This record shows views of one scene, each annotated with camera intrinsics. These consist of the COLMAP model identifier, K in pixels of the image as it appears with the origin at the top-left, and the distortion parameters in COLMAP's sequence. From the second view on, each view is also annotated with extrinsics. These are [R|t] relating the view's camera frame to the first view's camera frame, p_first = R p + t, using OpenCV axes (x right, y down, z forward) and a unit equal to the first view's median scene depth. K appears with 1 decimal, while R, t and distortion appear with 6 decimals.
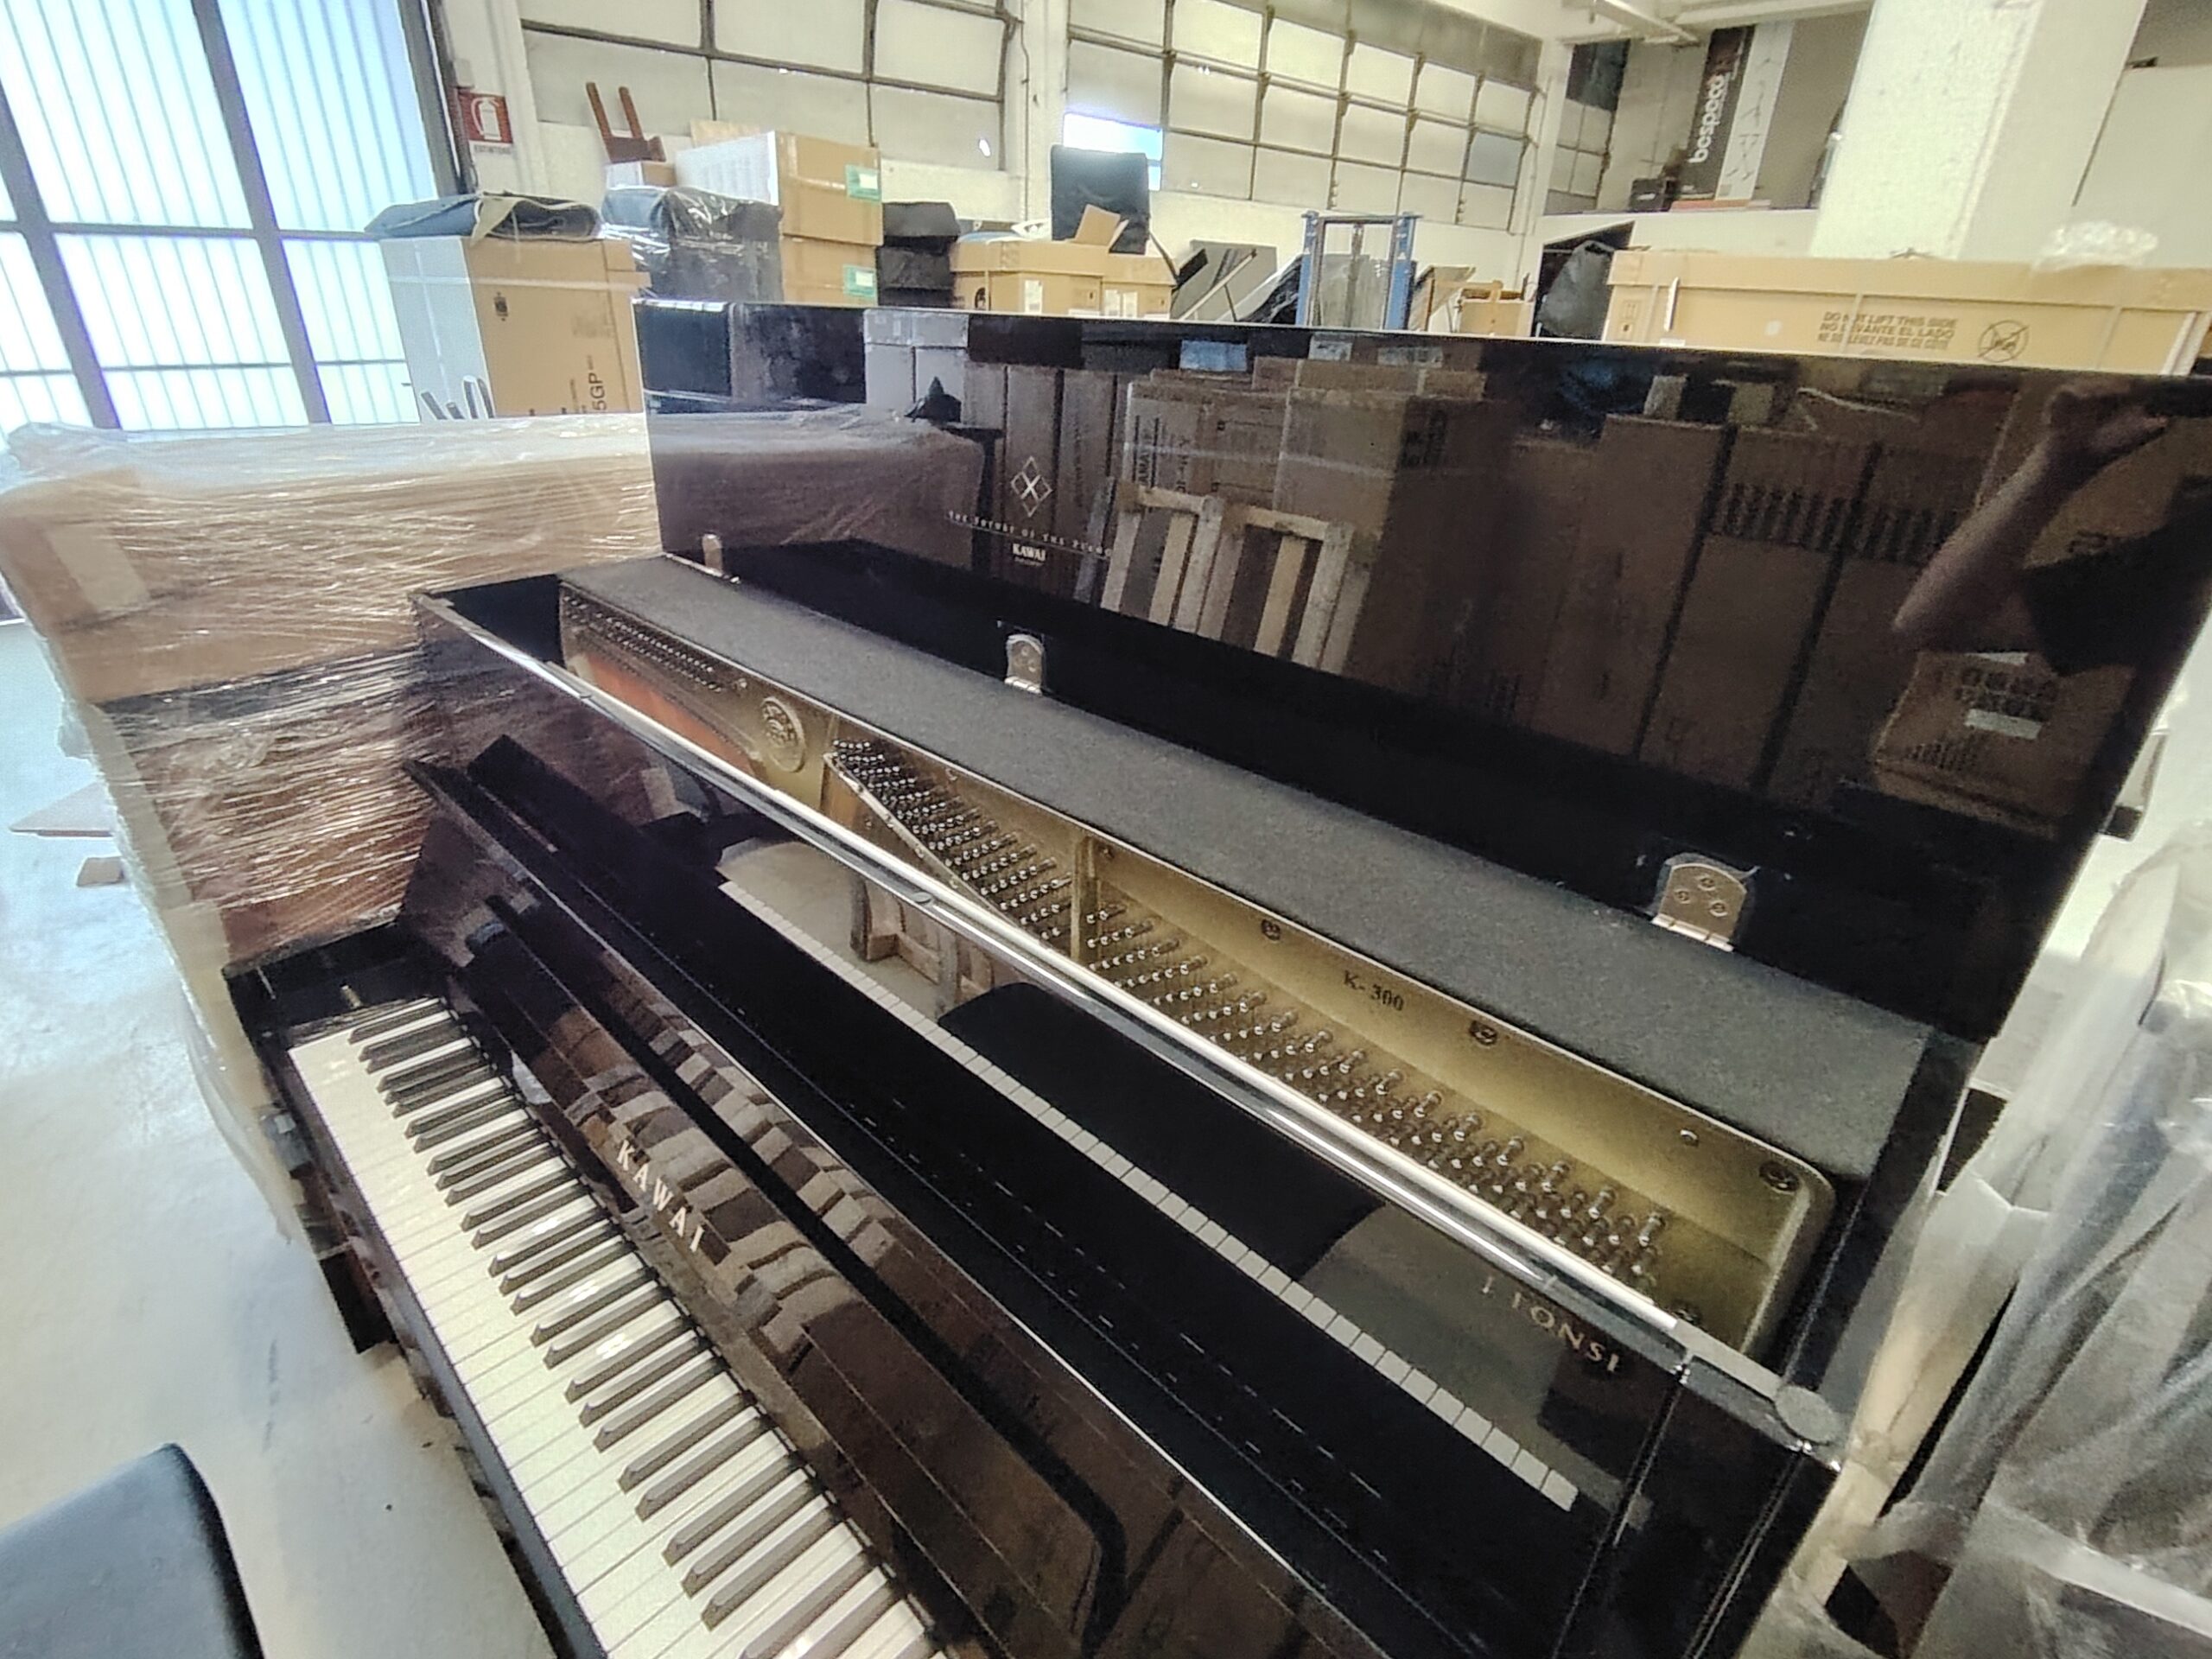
lens RADIAL K [[1069.3, 0, 1106.8], [0, 1069.3, 834.5], [0, 0, 1]] dist [-0.019150, 0.003222]
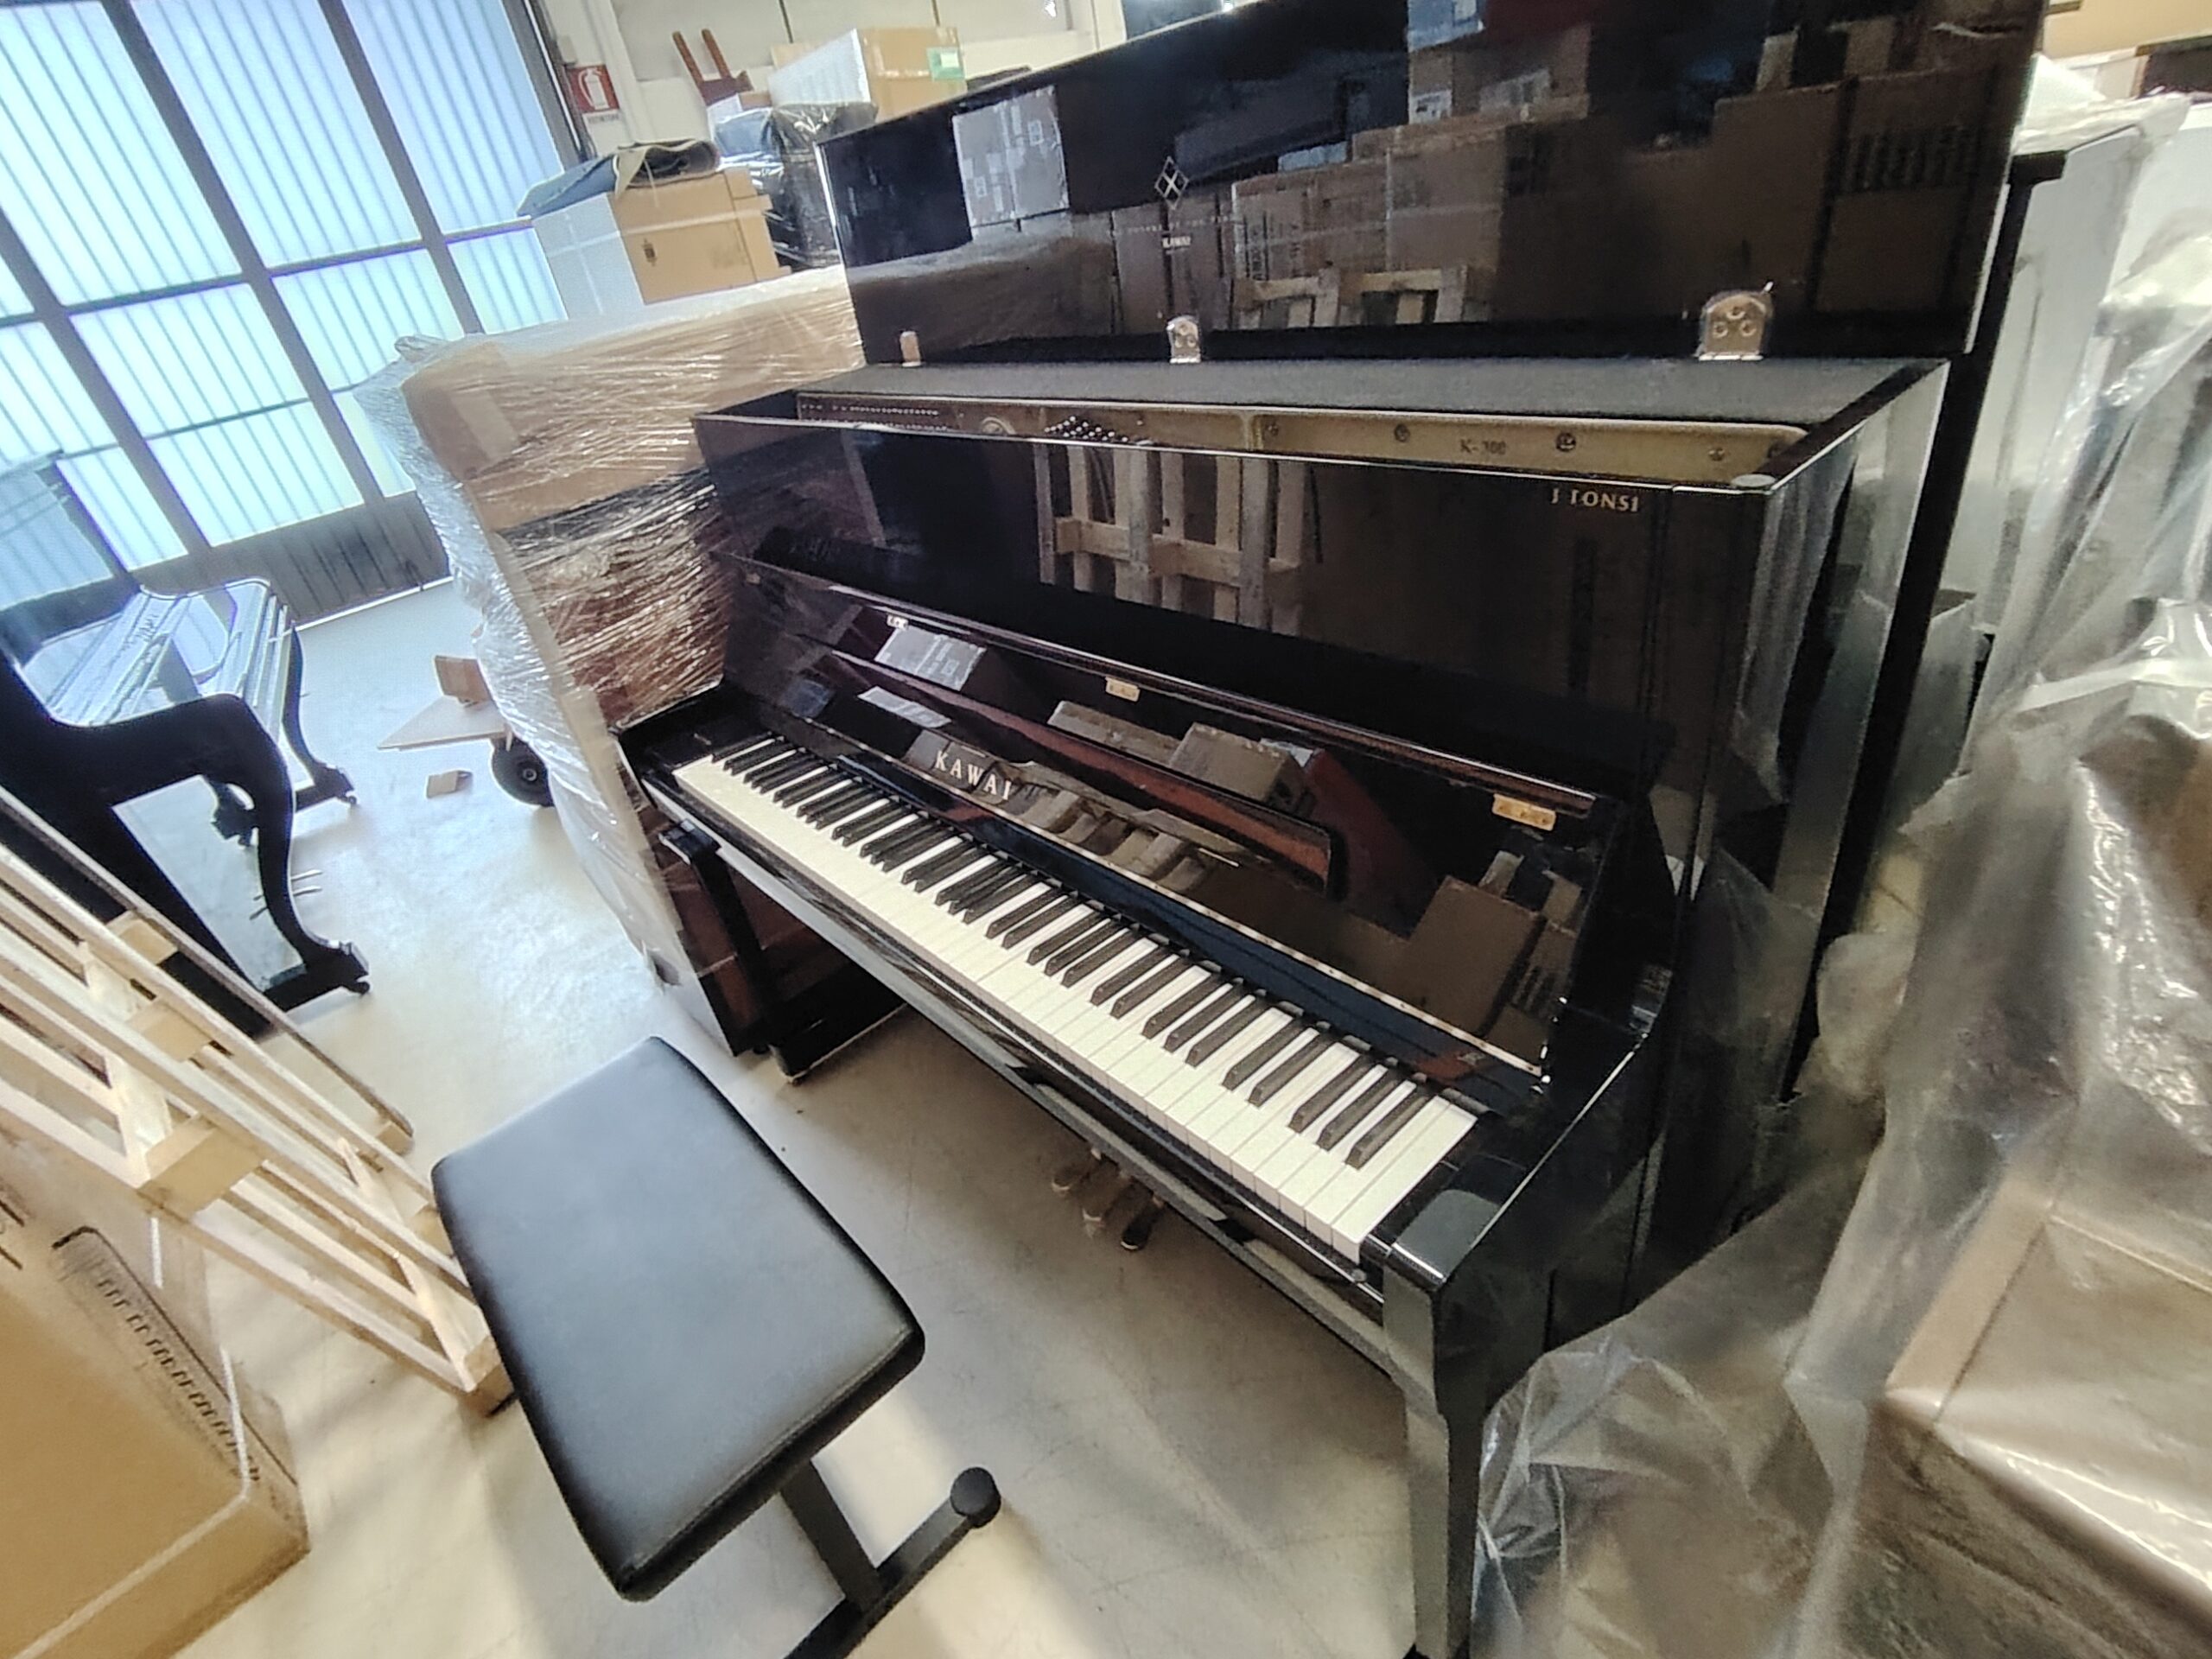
lens RADIAL K [[1069.3, 0, 1106.5], [0, 1069.3, 847.0], [0, 0, 1]] dist [-0.019150, 0.003222]
pose [[0.979535, -0.124344, -0.158268, -0.016336], [0.139211, 0.986472, 0.086559, 0.112472], [0.145364, -0.106820, 0.983595, -0.109209]]
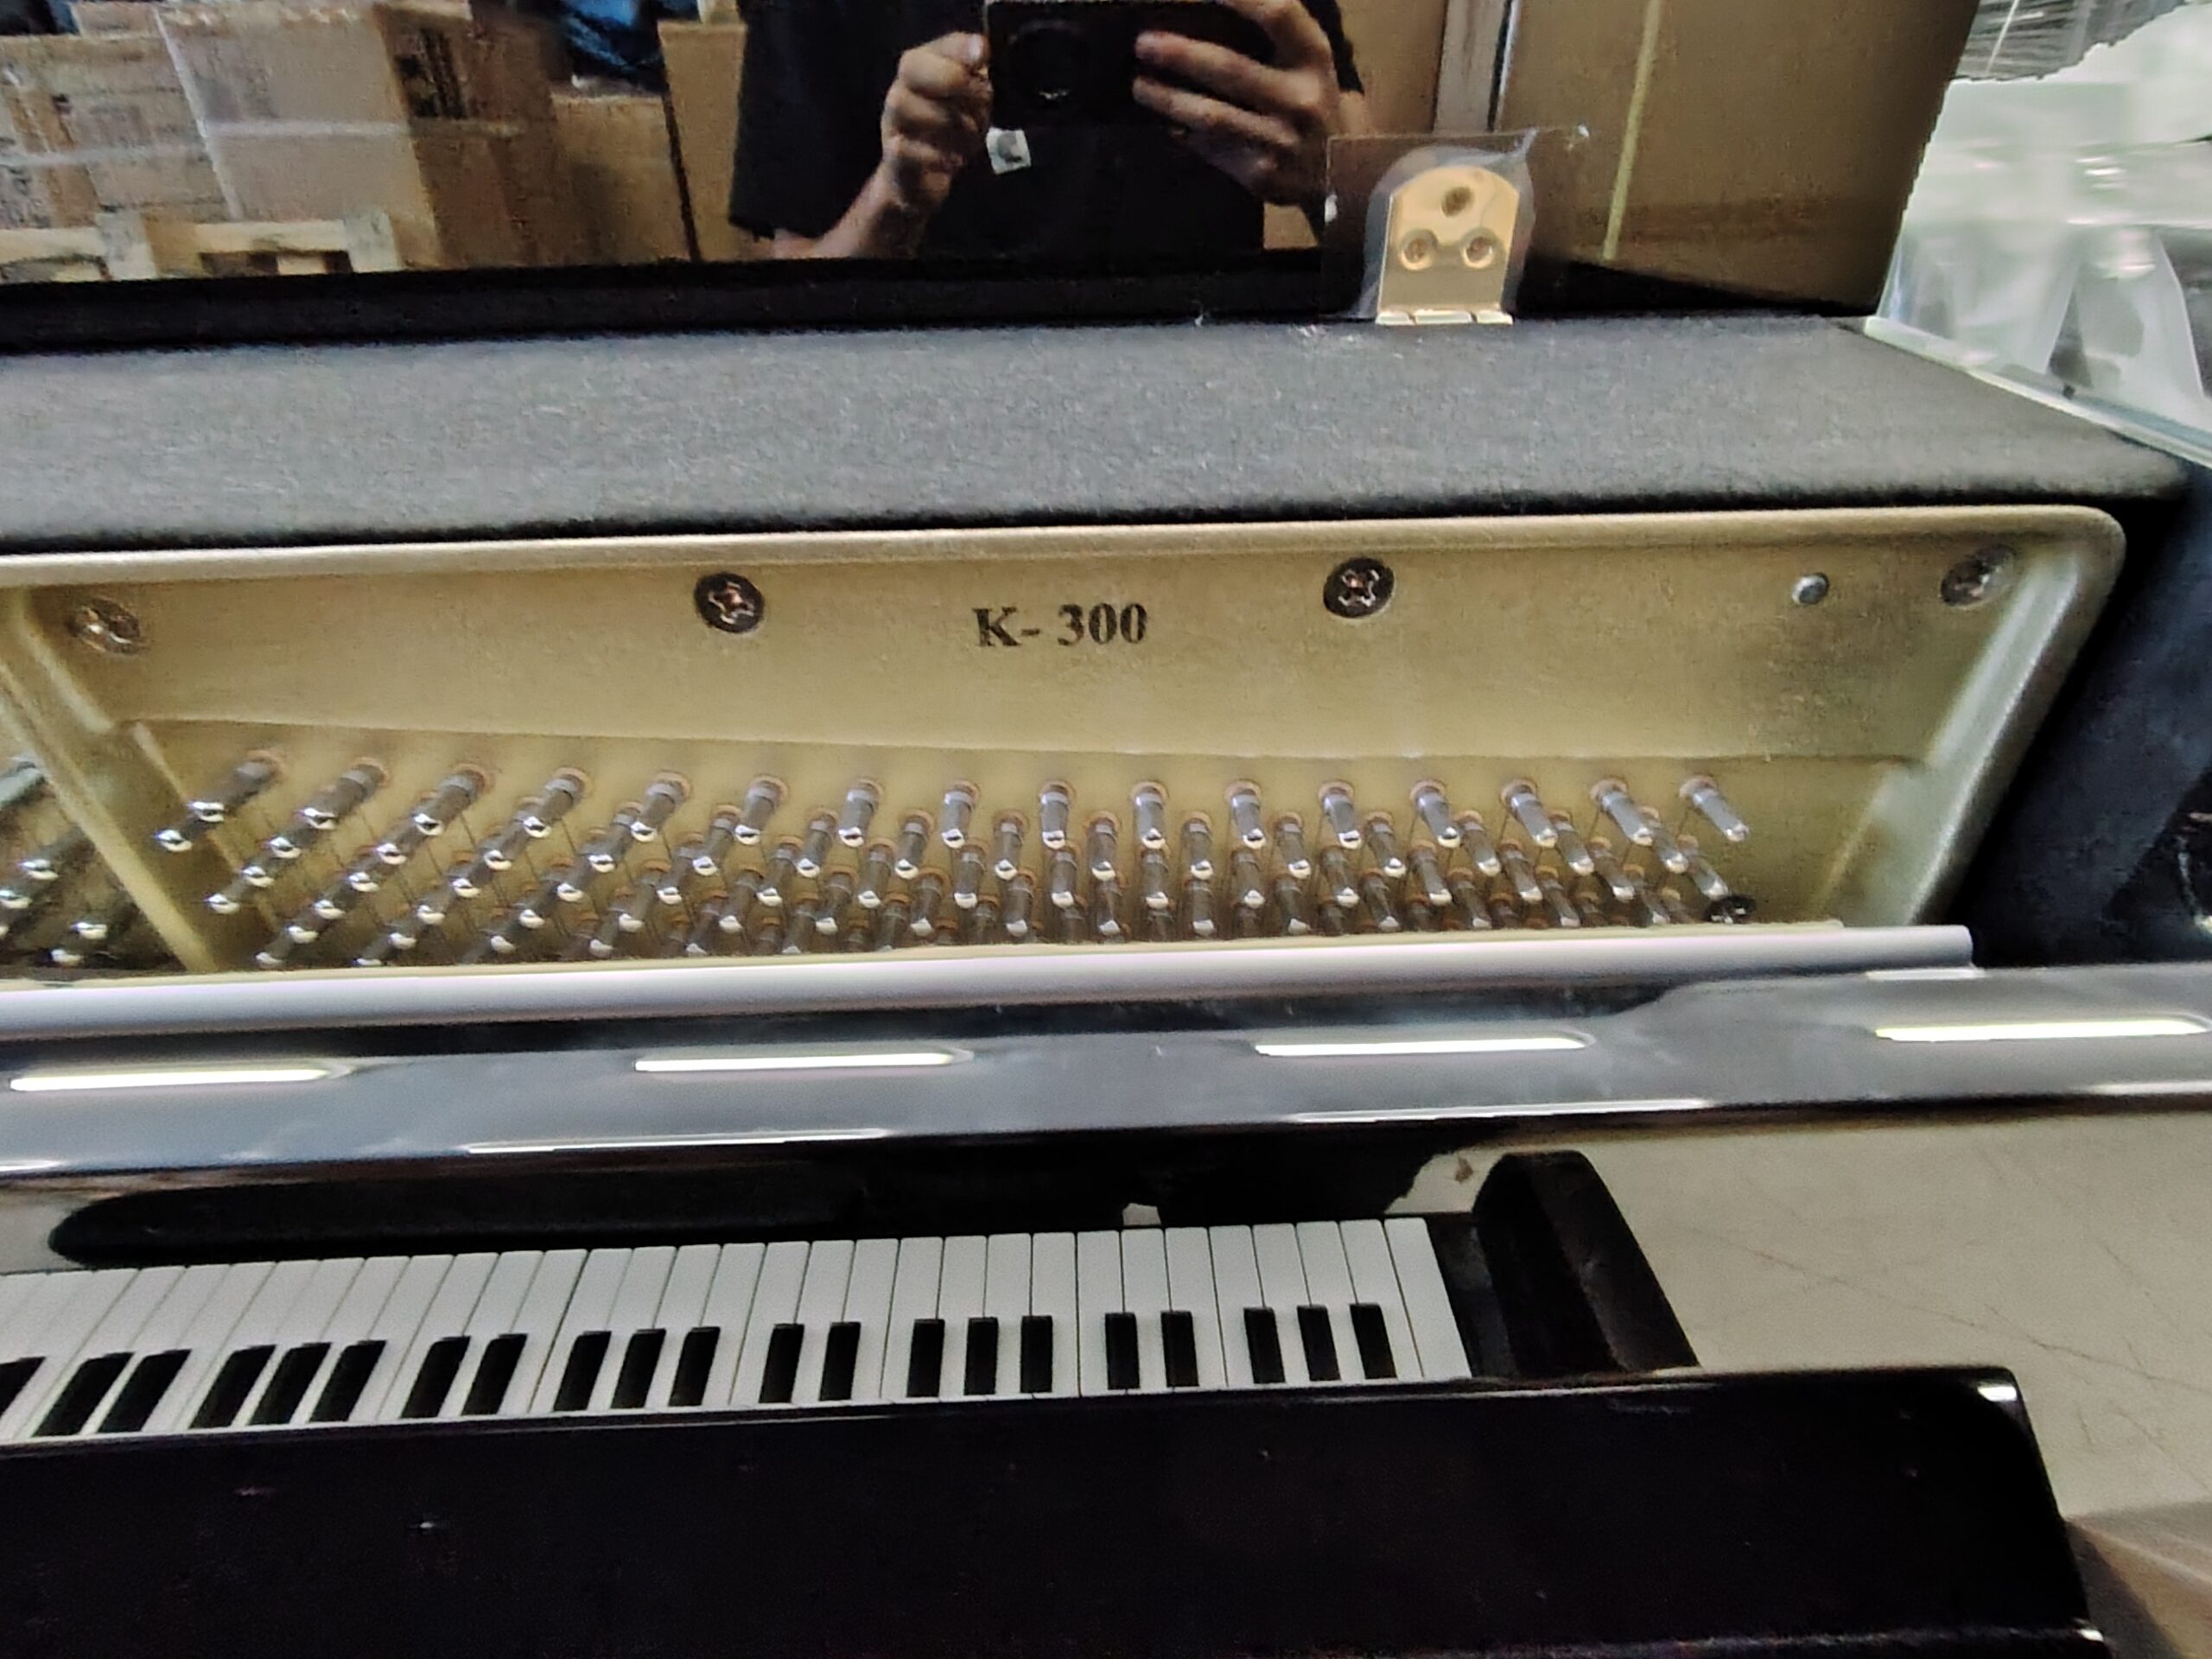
lens RADIAL K [[1069.3, 0, 1123.1], [0, 1069.3, 807.4], [0, 0, 1]] dist [-0.019150, 0.003222]
pose [[0.686075, -0.453822, 0.568636, 0.001730], [0.361013, 0.890944, 0.275479, 0.025671], [-0.631641, 0.016286, 0.775090, 0.164299]]
